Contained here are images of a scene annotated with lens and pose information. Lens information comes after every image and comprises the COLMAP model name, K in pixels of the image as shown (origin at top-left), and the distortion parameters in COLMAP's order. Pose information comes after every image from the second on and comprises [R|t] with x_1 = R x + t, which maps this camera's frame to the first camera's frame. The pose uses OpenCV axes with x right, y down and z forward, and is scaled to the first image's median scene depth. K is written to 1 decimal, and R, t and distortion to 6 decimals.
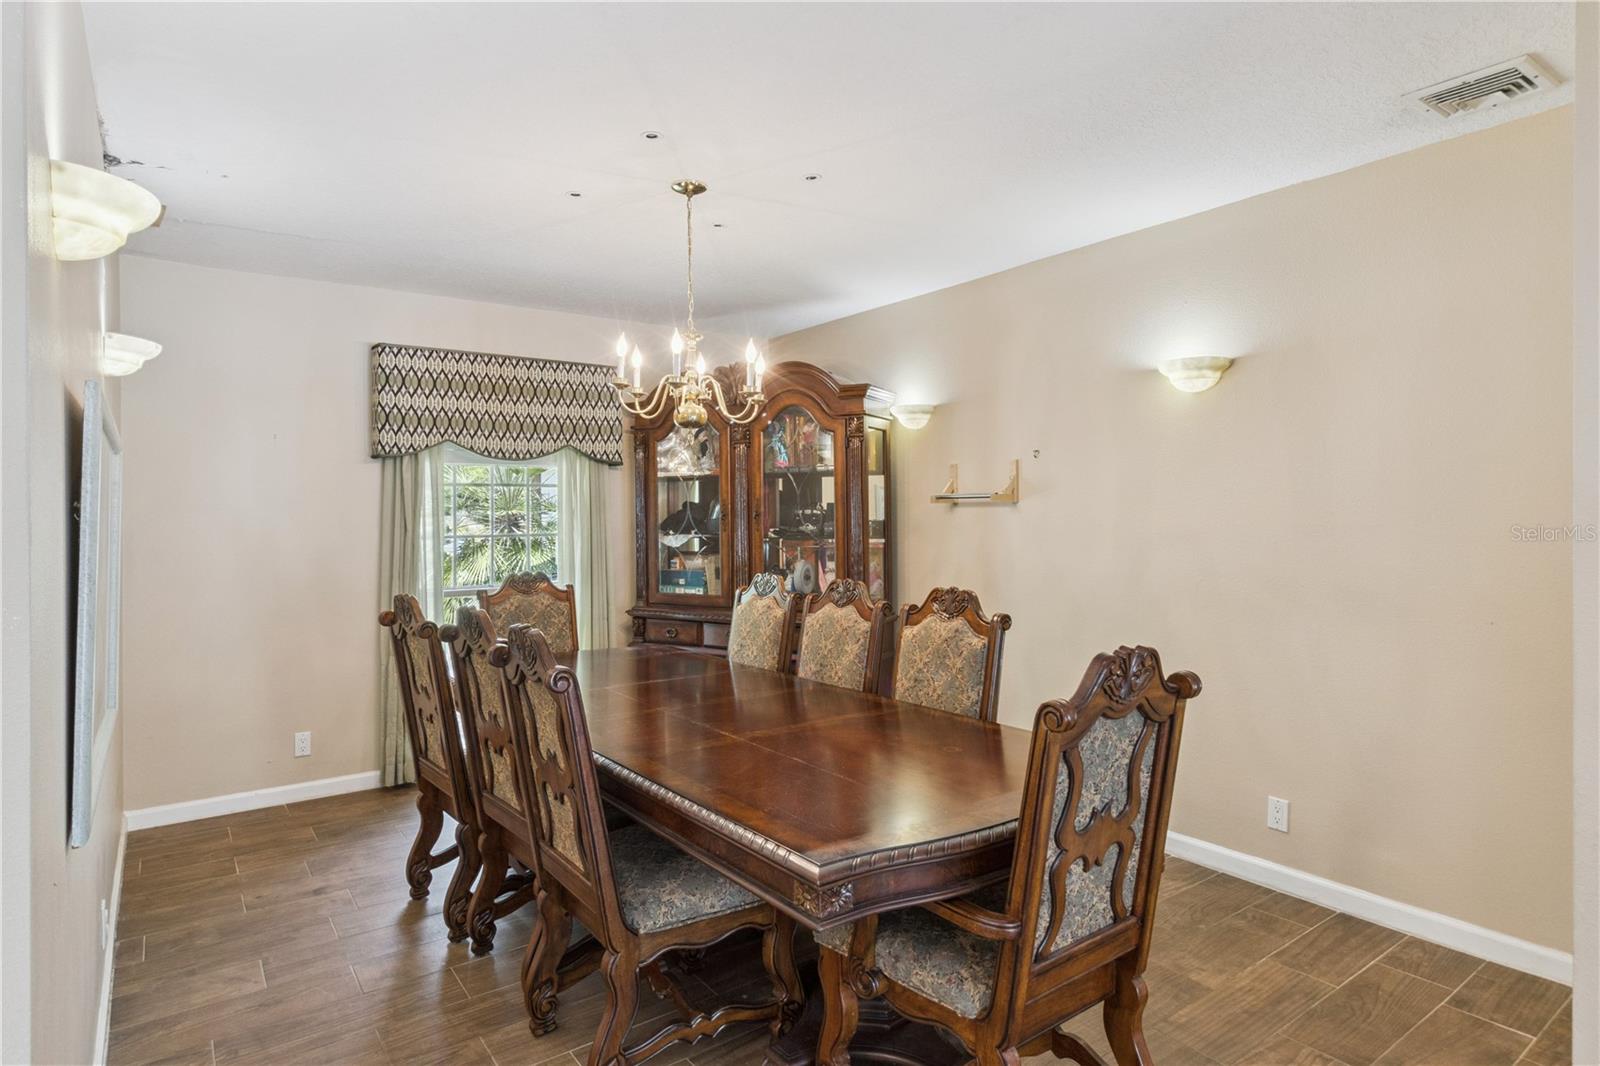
lens RADIAL K [[870.5, 0, 778.1], [0, 870.5, 502.2], [0, 0, 1]] dist [0.012721, 0.000053]
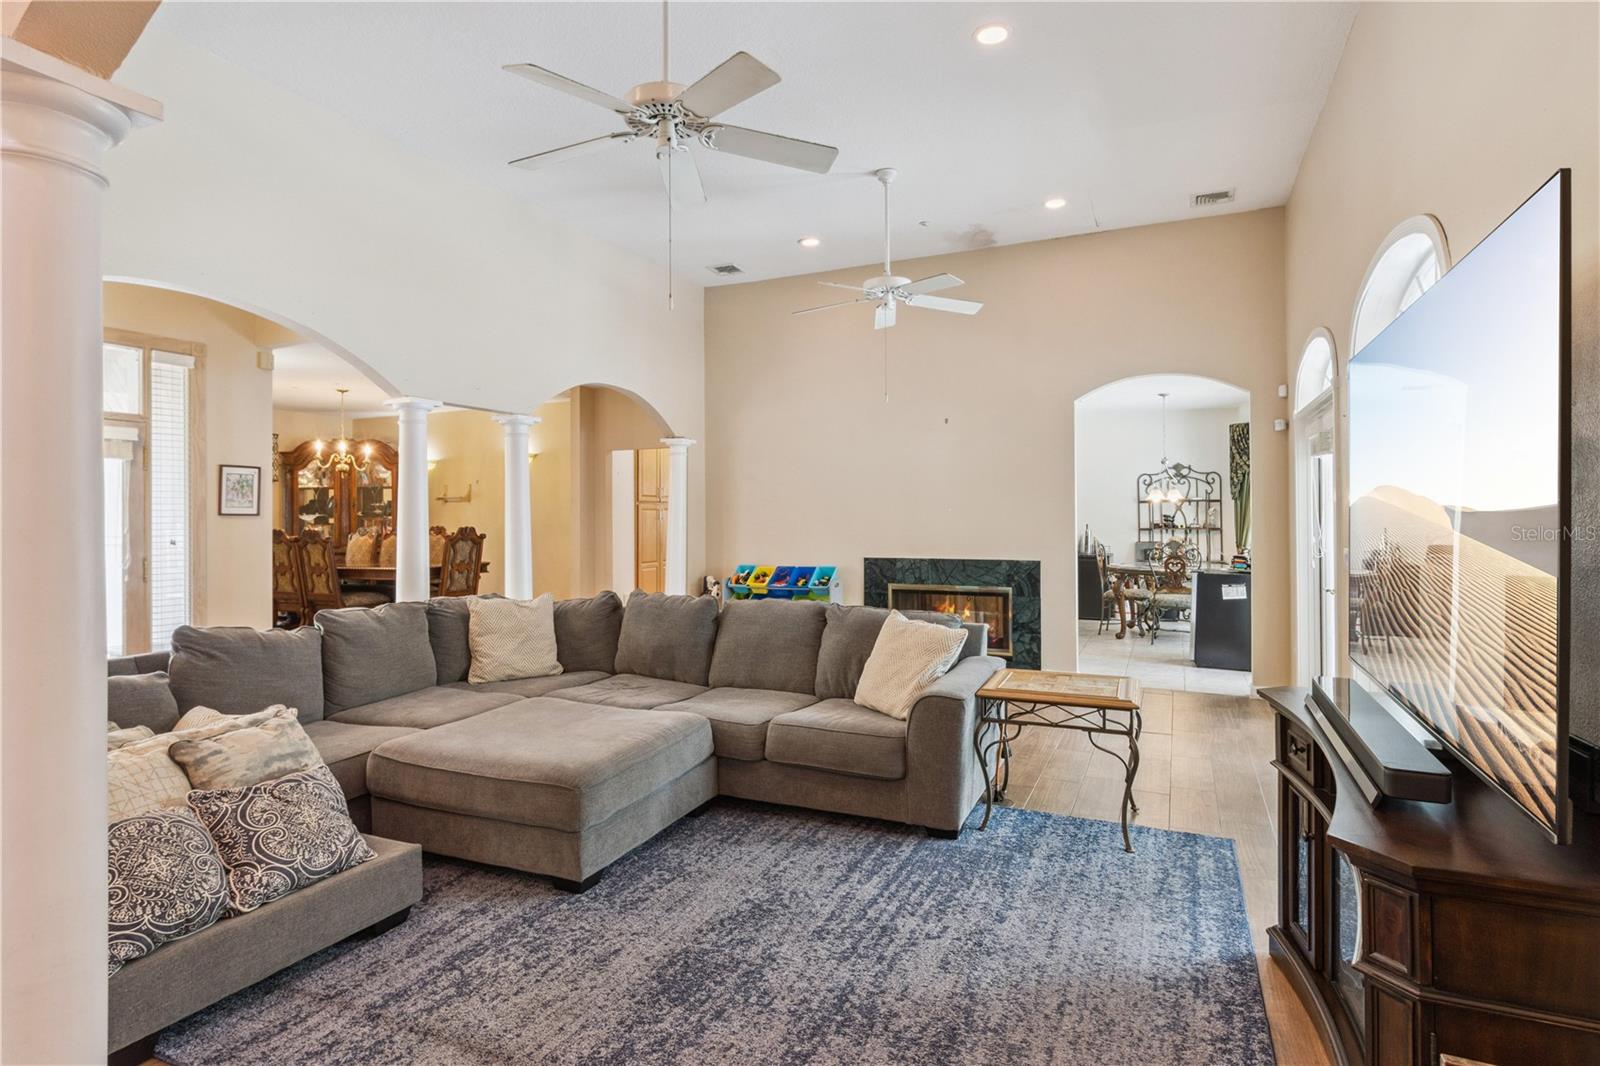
lens RADIAL K [[844.3, 0, 783.5], [0, 844.3, 515.2], [0, 0, 1]] dist [0.012409, 0.000549]
pose [[0.862924, 0.003842, 0.505319, -0.182176], [-0.006061, 0.999978, 0.002747, 0.029316], [-0.505297, -0.005433, 0.862928, -1.546901]]
